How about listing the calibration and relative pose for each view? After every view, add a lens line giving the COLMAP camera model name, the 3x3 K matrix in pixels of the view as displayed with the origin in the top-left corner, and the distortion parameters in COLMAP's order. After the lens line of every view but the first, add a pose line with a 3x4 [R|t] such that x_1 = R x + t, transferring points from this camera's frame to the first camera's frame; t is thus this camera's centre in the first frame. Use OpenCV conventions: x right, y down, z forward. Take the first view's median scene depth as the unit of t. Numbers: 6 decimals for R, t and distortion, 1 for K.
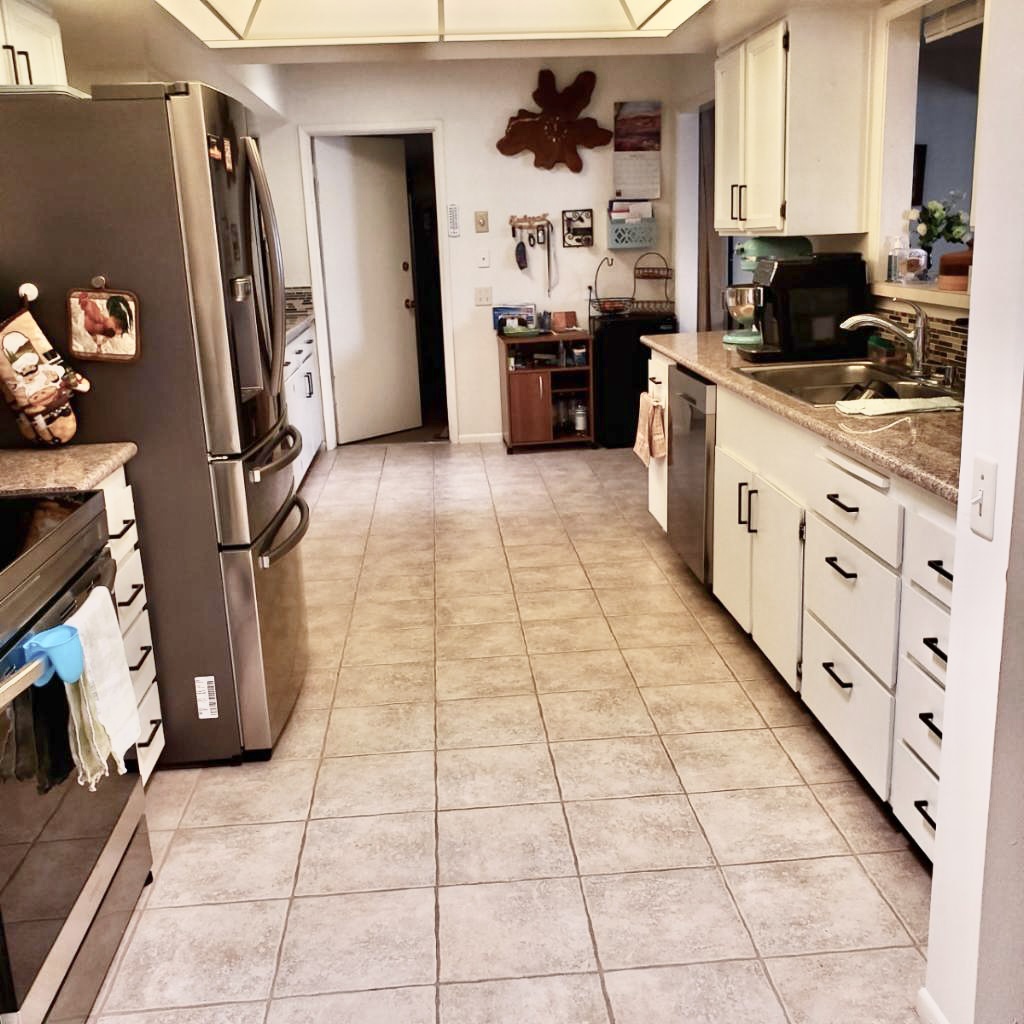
lens RADIAL K [[1069.2, 0, 513.2], [0, 1069.2, 511.1], [0, 0, 1]] dist [-0.002863, 0.000000]
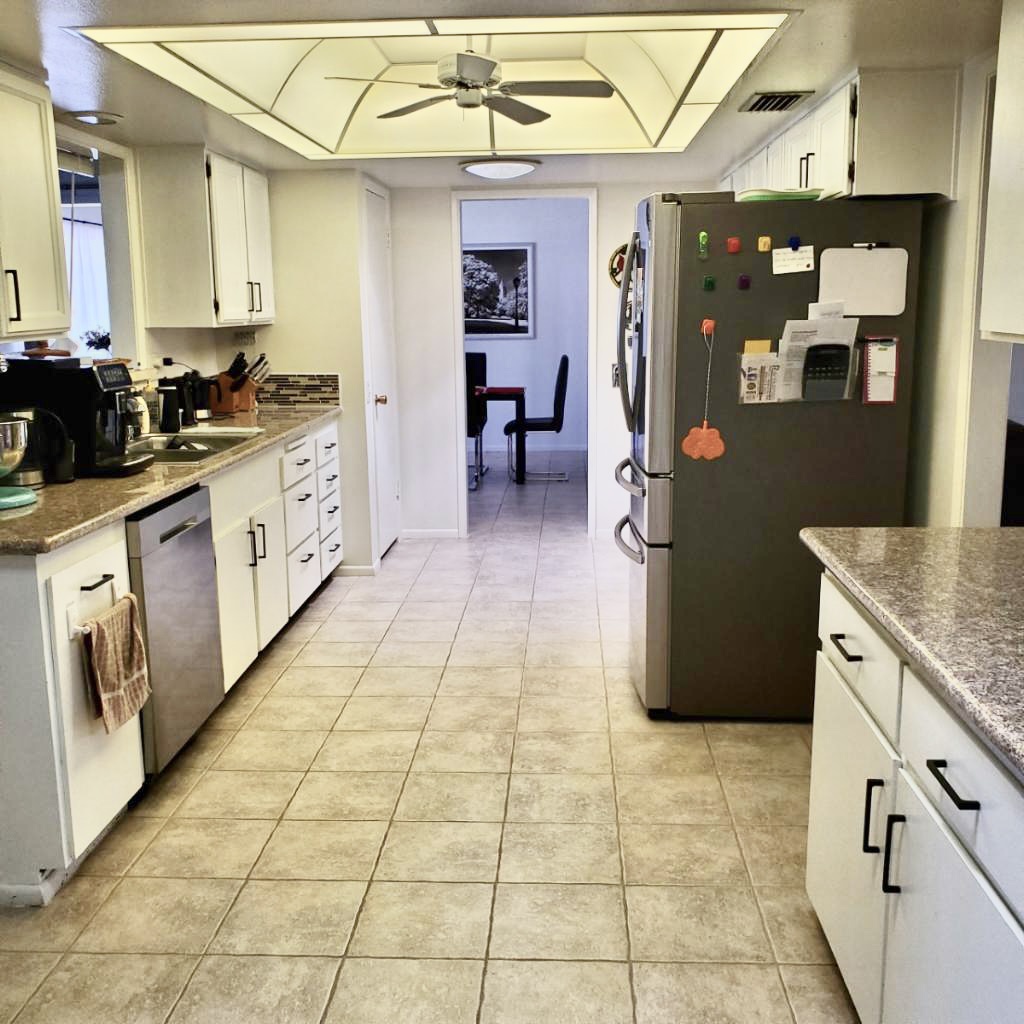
lens RADIAL K [[1069.2, 0, 512.0], [0, 1069.2, 511.5], [0, 0, 1]] dist [-0.002863, 0.000000]
pose [[-0.990846, 0.019916, 0.133521, -0.201731], [0.075400, 0.902053, 0.424988, -0.466280], [-0.111979, 0.431165, -0.895298, 1.785725]]
